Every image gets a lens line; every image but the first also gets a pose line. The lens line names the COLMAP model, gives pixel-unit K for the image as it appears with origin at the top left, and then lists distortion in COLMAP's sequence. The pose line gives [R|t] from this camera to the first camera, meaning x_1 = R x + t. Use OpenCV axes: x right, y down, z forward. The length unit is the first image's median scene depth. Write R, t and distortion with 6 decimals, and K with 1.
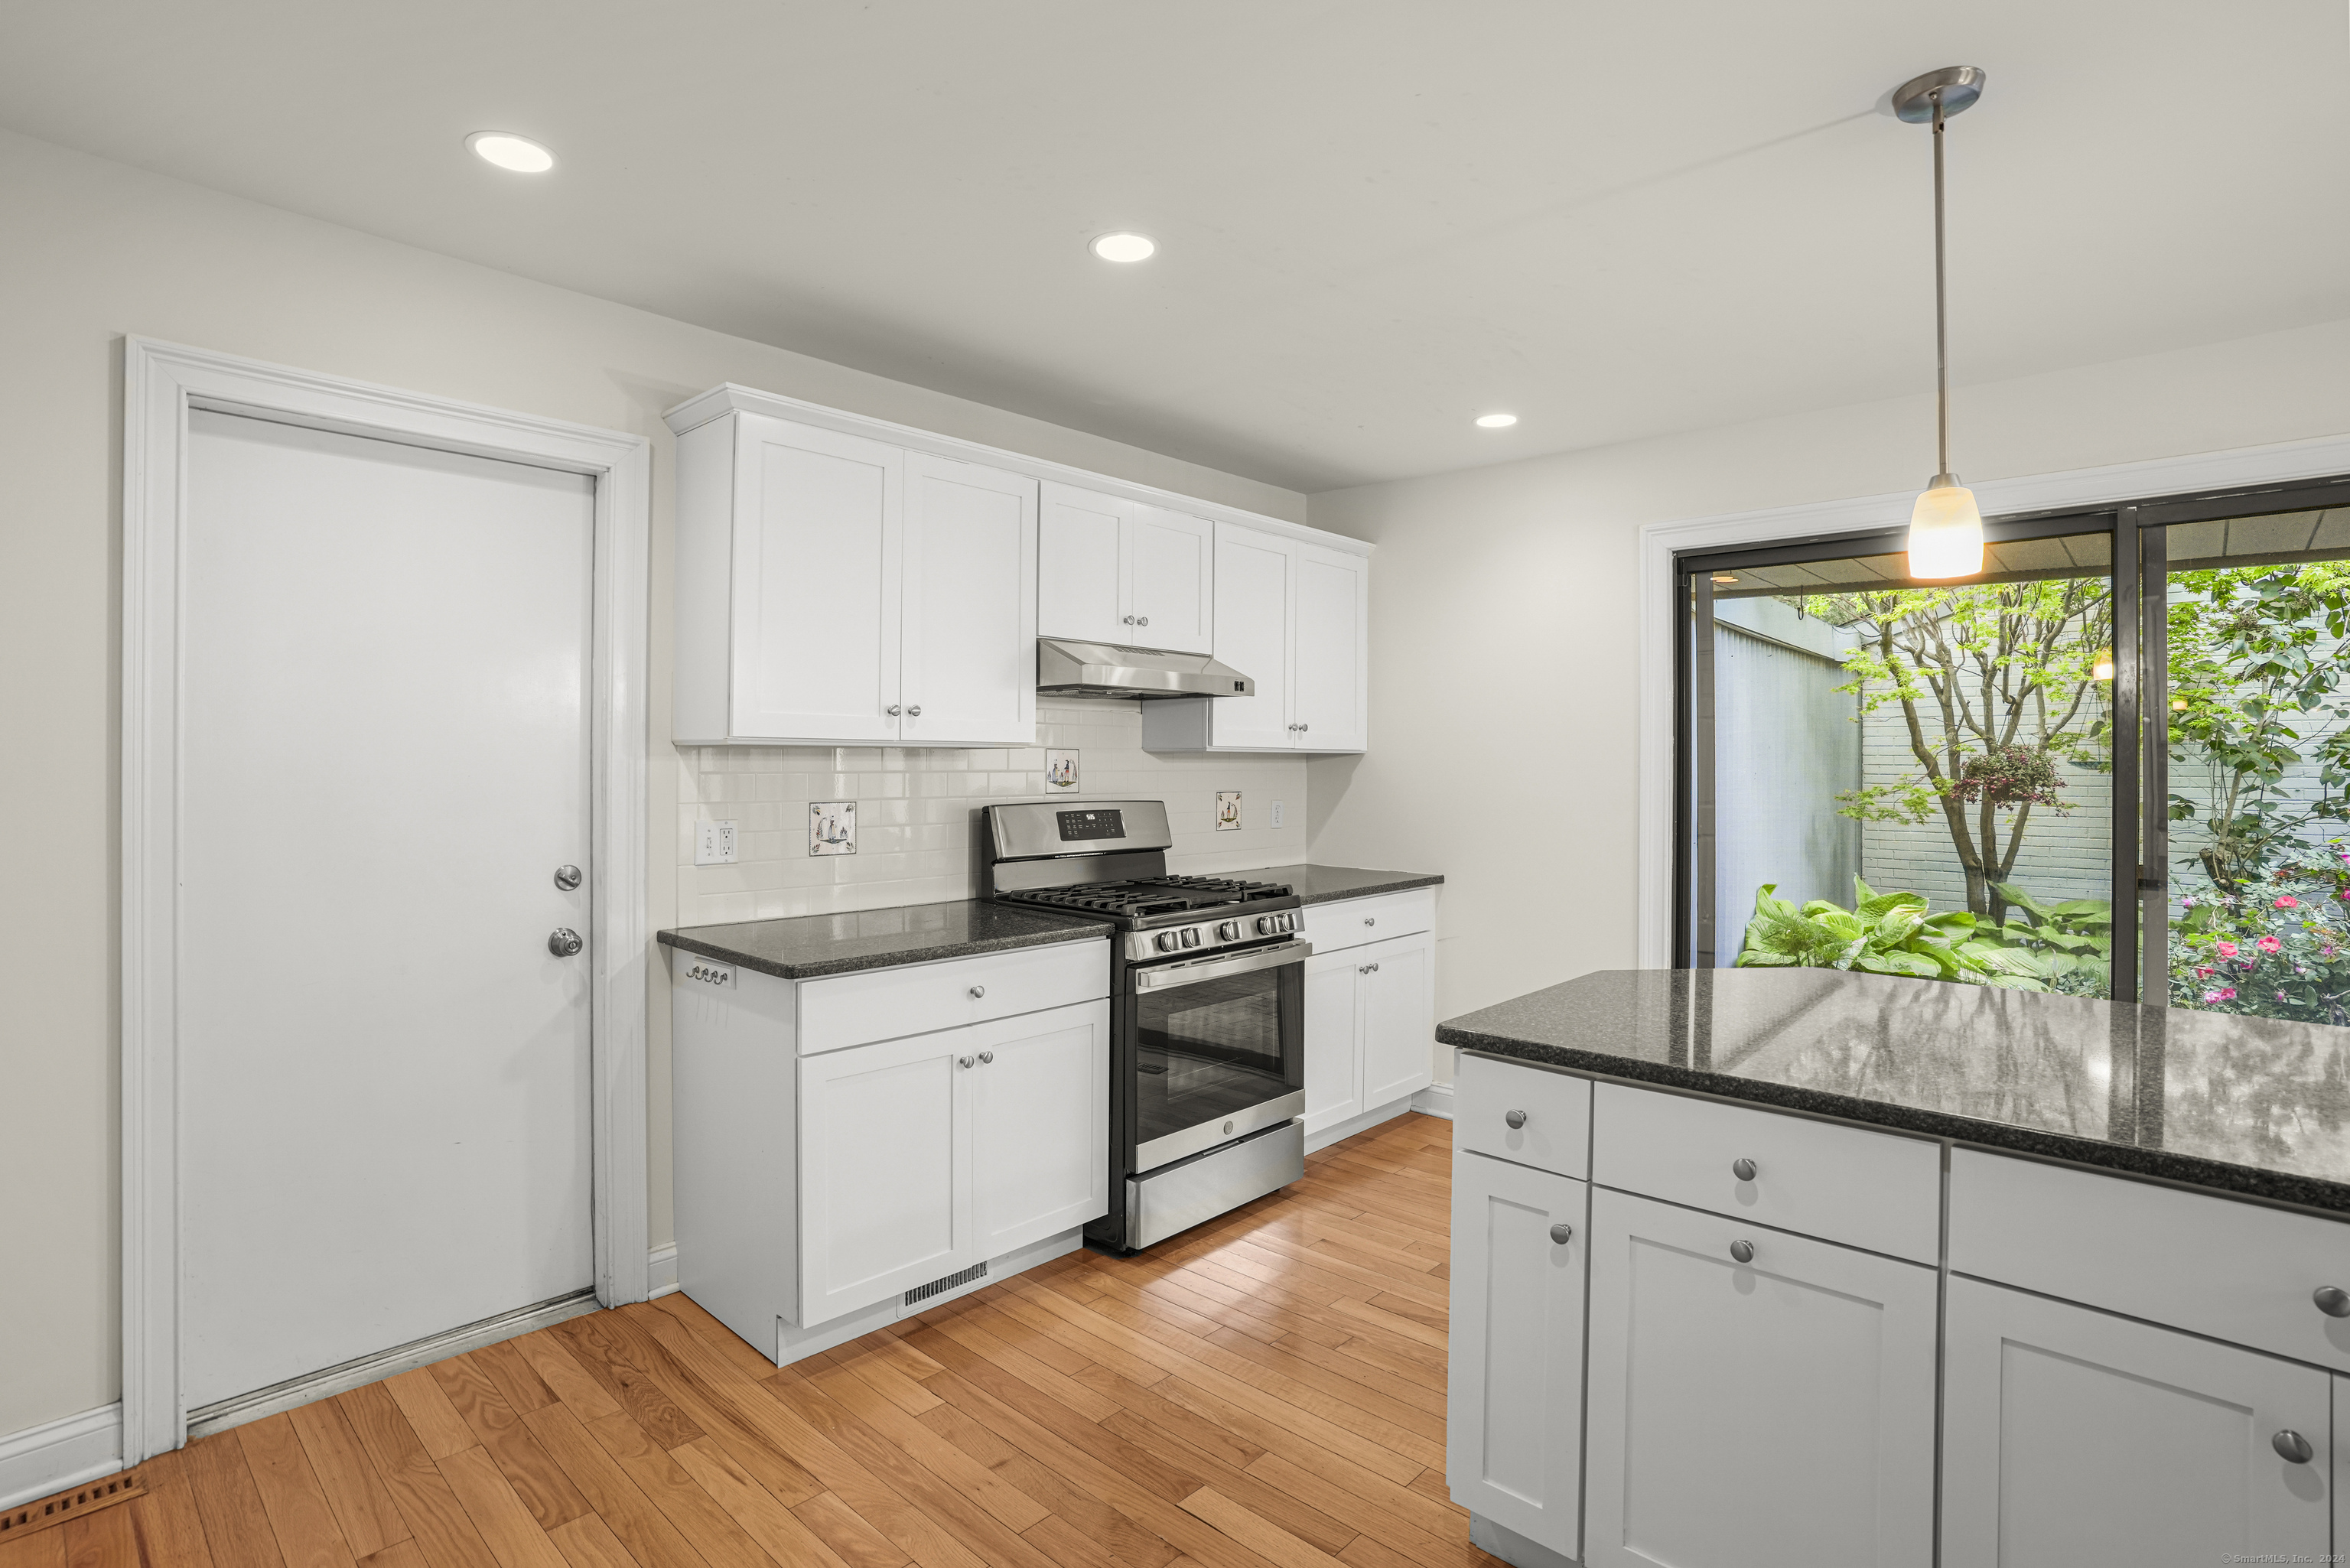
lens RADIAL K [[1186.5, 0, 1172.6], [0, 1186.5, 761.8], [0, 0, 1]] dist [-0.000686, 0.000536]
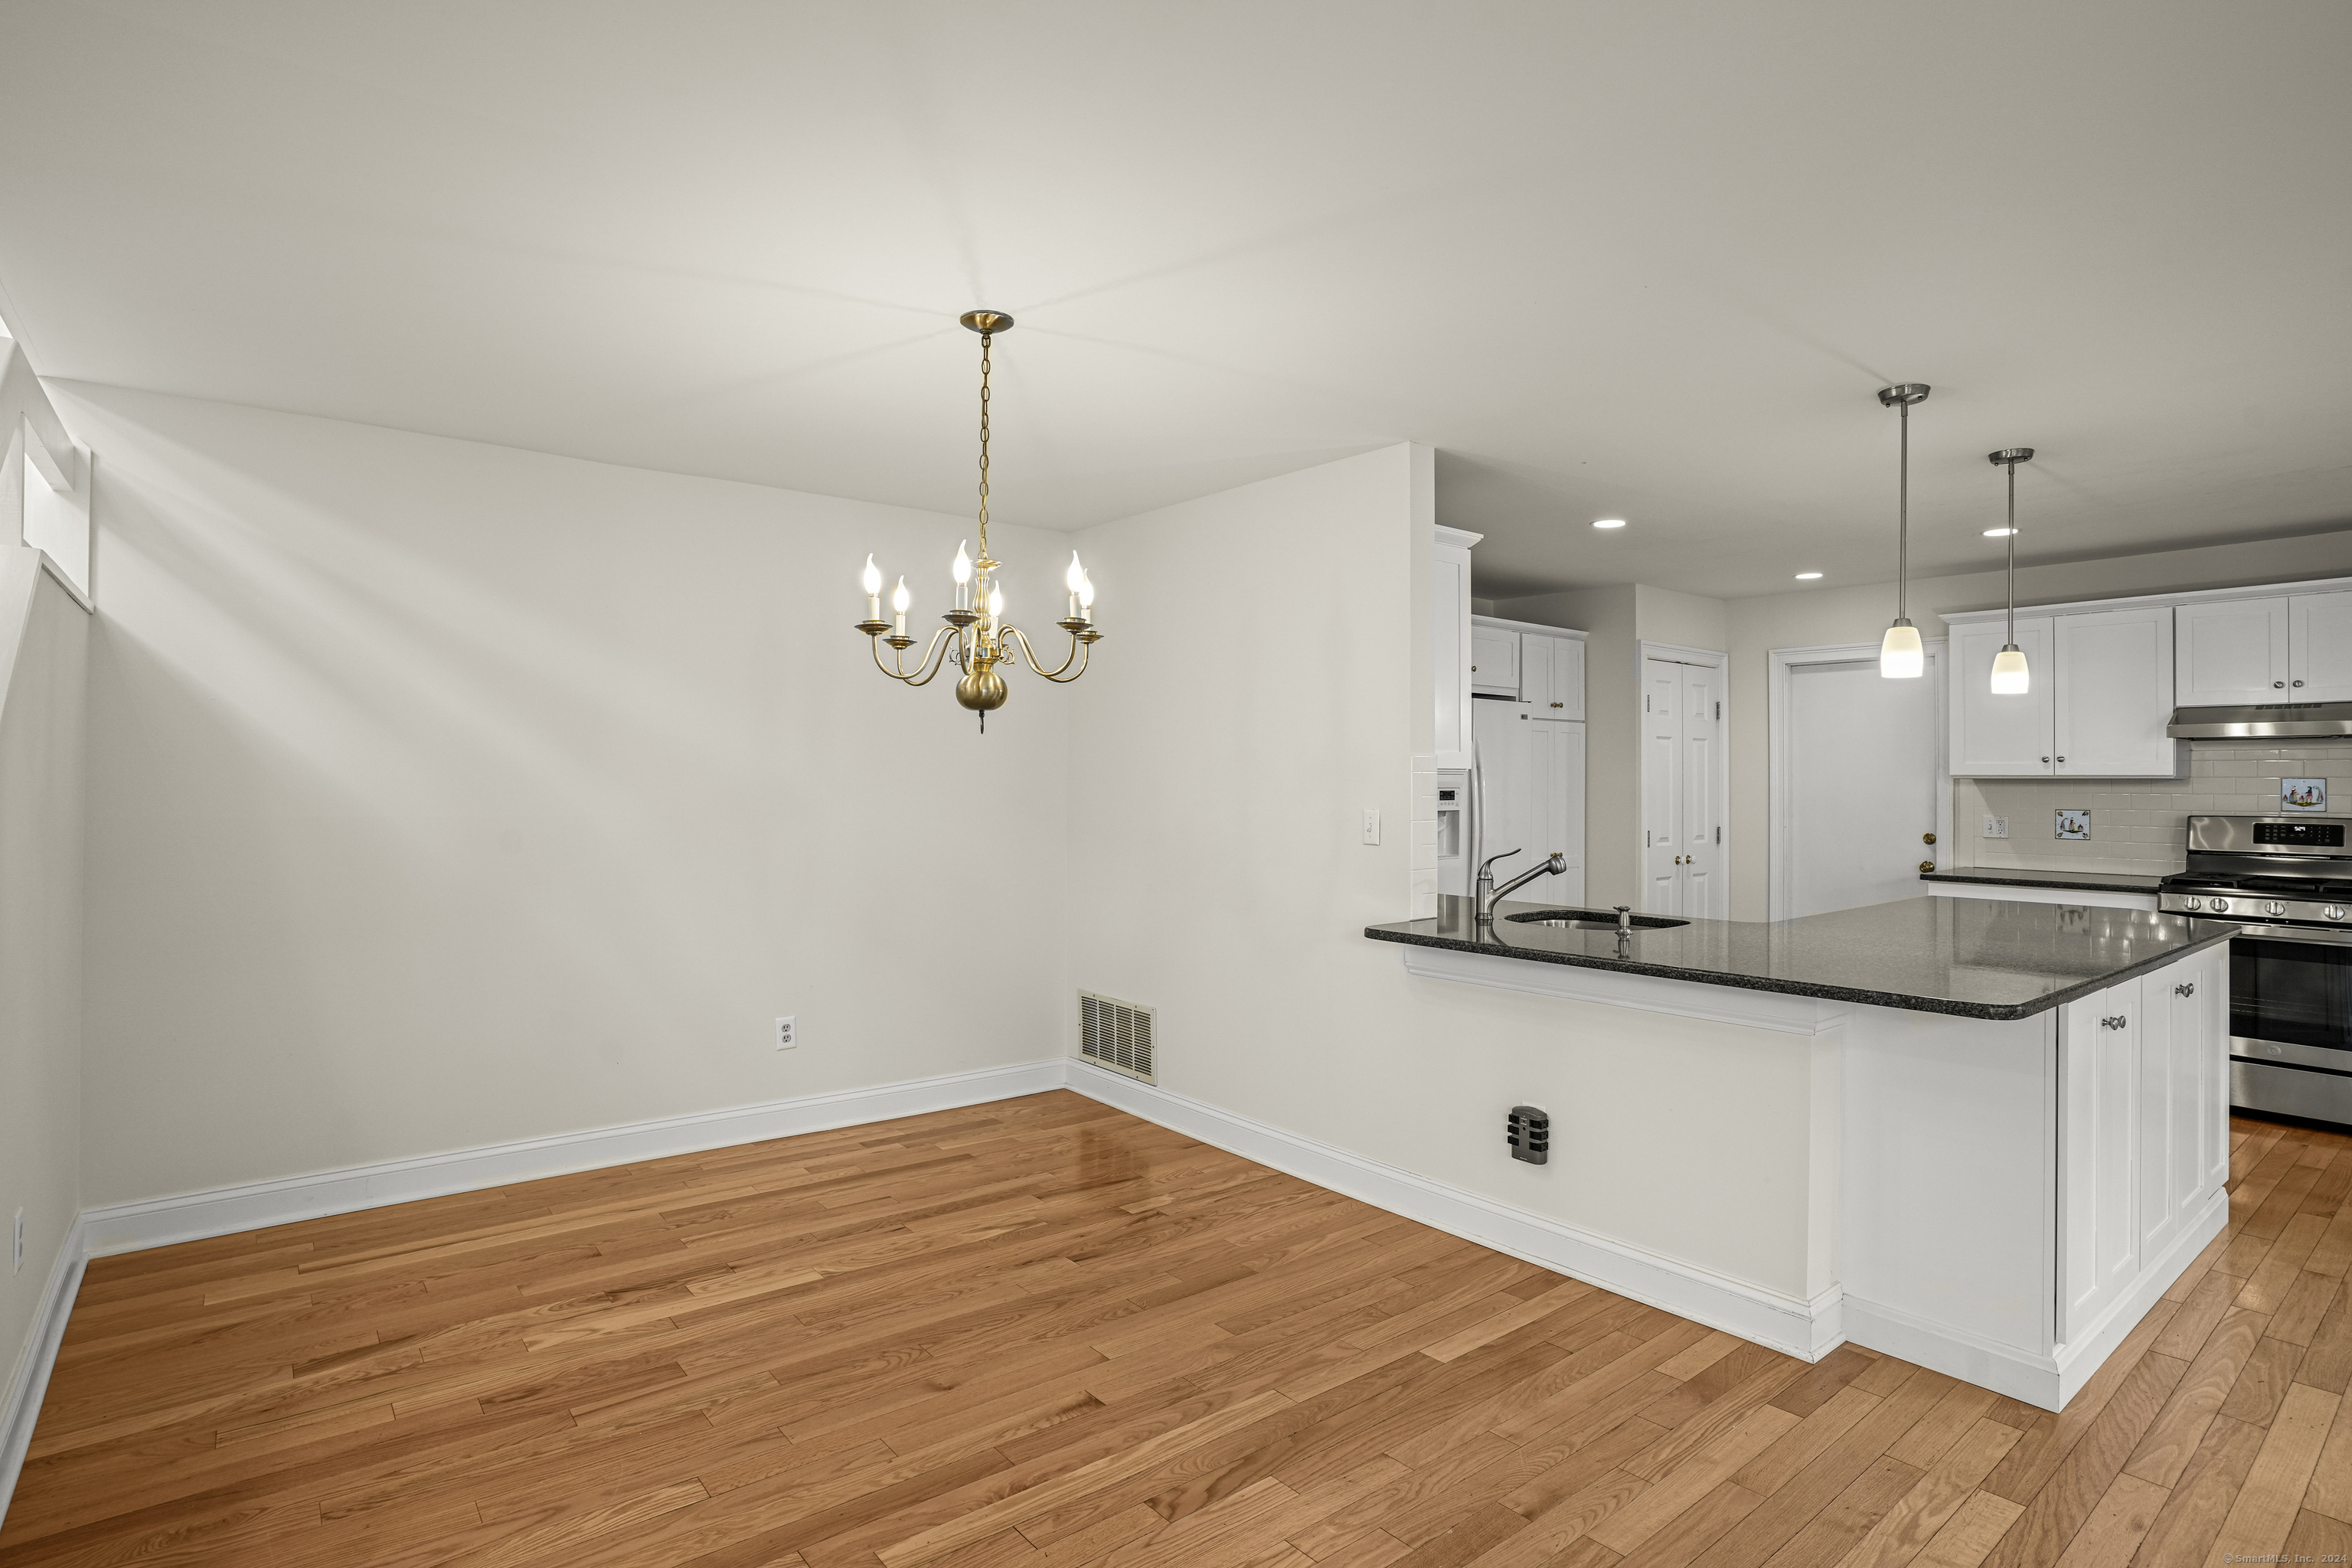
lens RADIAL K [[1177.2, 0, 1176.0], [0, 1177.2, 784.0], [0, 0, 1]] dist [-0.000360, 0.000473]
pose [[-0.131953, -0.005060, -0.991243, 1.625782], [-0.009351, 0.999949, -0.003859, 0.014724], [0.991212, 0.008760, -0.131994, -0.098858]]
